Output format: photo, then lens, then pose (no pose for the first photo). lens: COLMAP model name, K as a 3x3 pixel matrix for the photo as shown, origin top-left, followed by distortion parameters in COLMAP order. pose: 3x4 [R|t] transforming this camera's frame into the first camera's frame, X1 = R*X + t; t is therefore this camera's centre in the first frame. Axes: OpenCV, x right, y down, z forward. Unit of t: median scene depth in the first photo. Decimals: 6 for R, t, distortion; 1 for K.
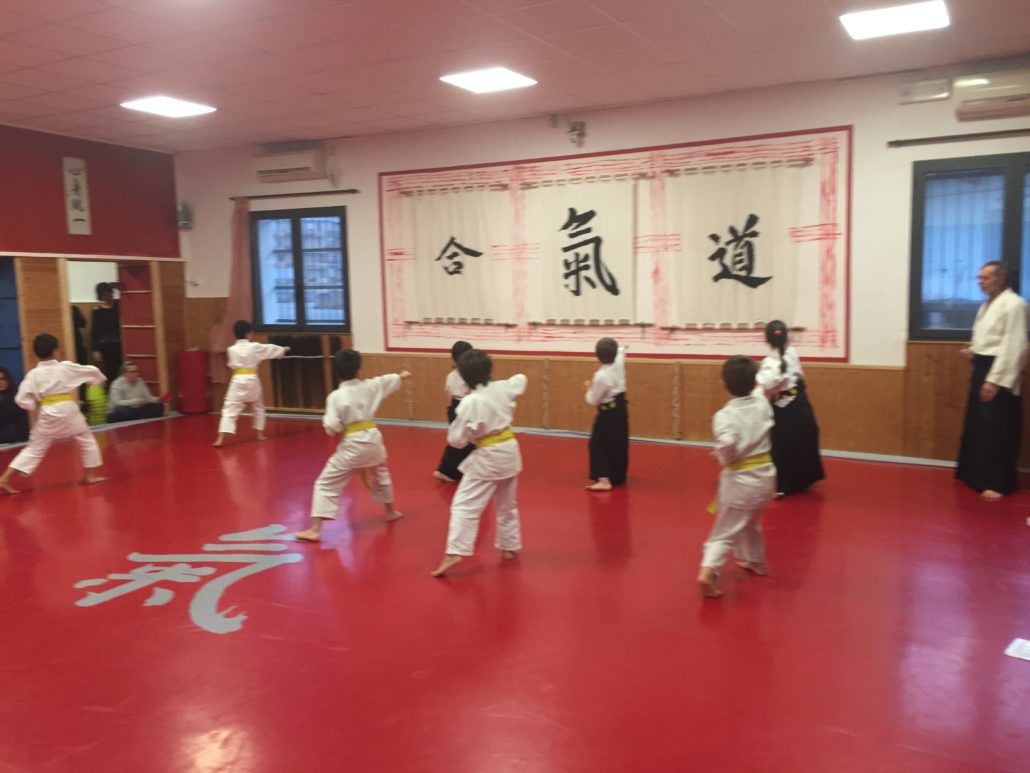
lens RADIAL K [[871.3, 0, 517.9], [0, 871.3, 392.3], [0, 0, 1]] dist [0.064379, -0.099071]
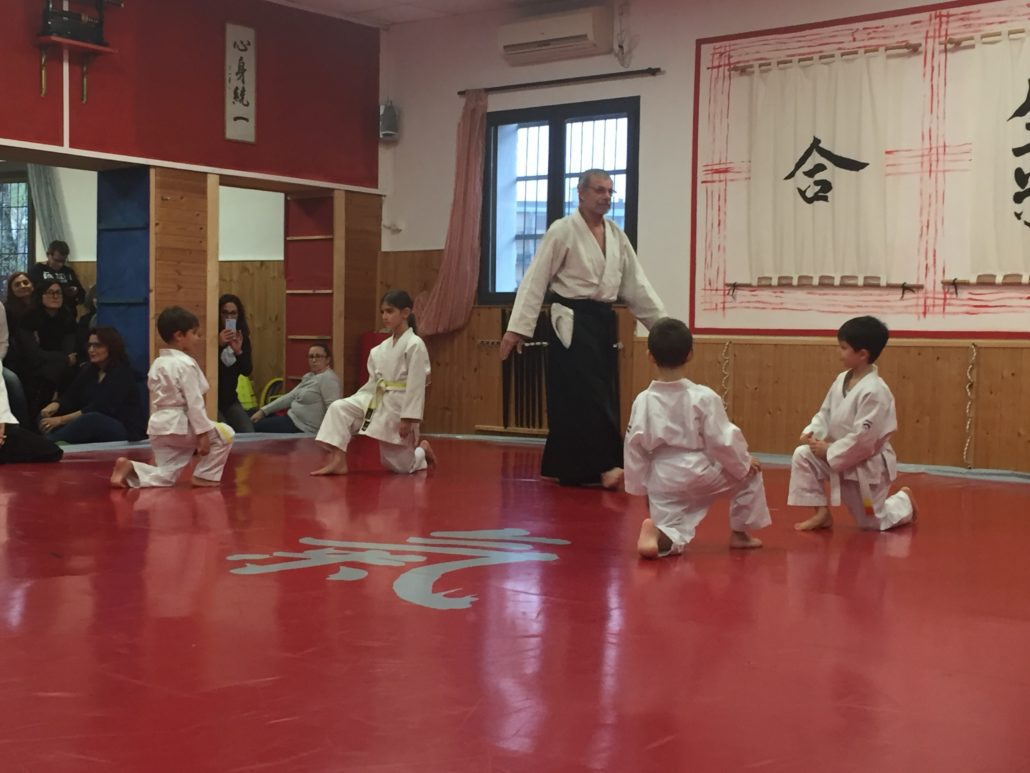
lens RADIAL K [[1503.5, 0, 507.2], [0, 1503.5, 392.1], [0, 0, 1]] dist [0.045779, 0.000000]
pose [[0.965711, 0.041078, -0.256350, -0.008244], [-0.061478, 0.995503, -0.072076, 0.082074], [0.252236, 0.085365, 0.963893, -0.021884]]
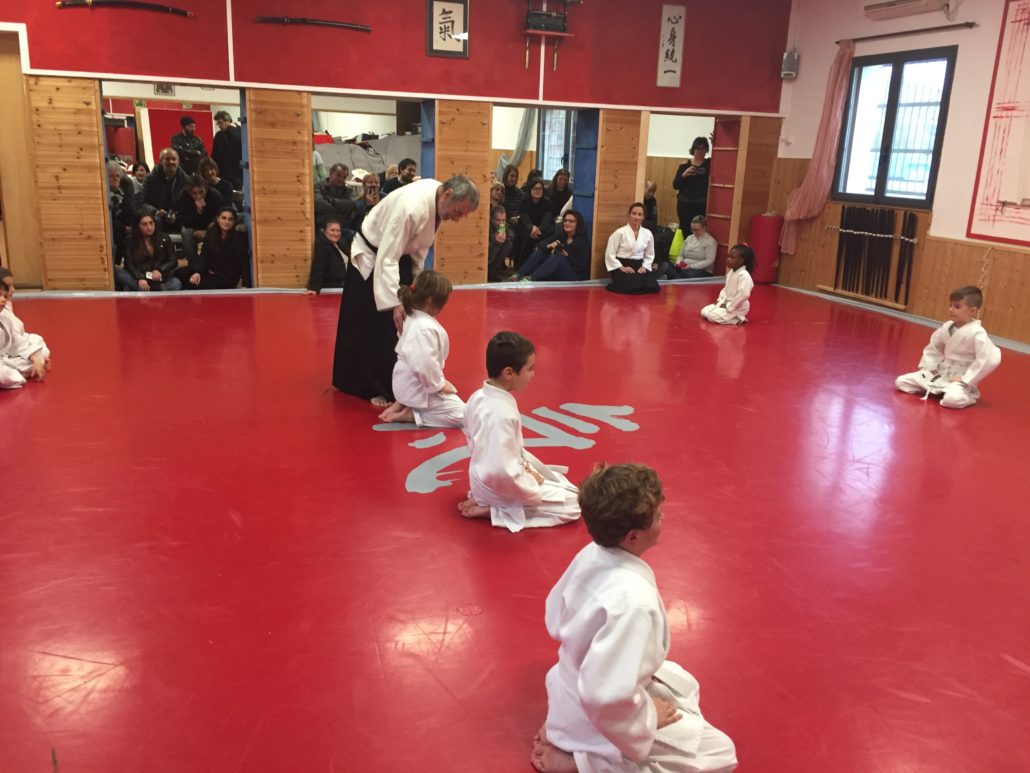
lens RADIAL K [[871.3, 0, 510.6], [0, 871.3, 386.7], [0, 0, 1]] dist [0.064379, -0.099071]
pose [[0.680268, 0.232809, -0.695007, 0.163827], [-0.134232, 0.971749, 0.194126, -0.017822], [0.720567, -0.038765, 0.692301, 0.176046]]
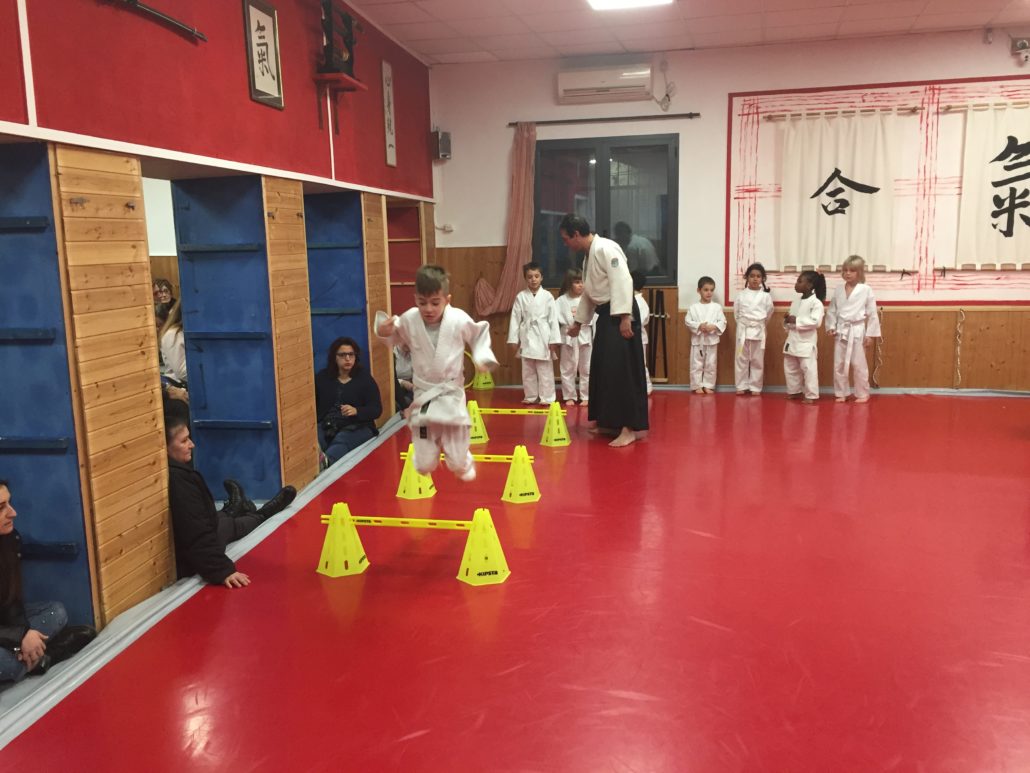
lens RADIAL K [[871.3, 0, 508.9], [0, 871.3, 384.1], [0, 0, 1]] dist [0.064379, -0.099071]
pose [[0.975026, -0.041912, 0.218099, -0.607722], [0.033259, 0.998513, 0.043197, -0.016635], [-0.219585, -0.034864, 0.974970, 0.230920]]
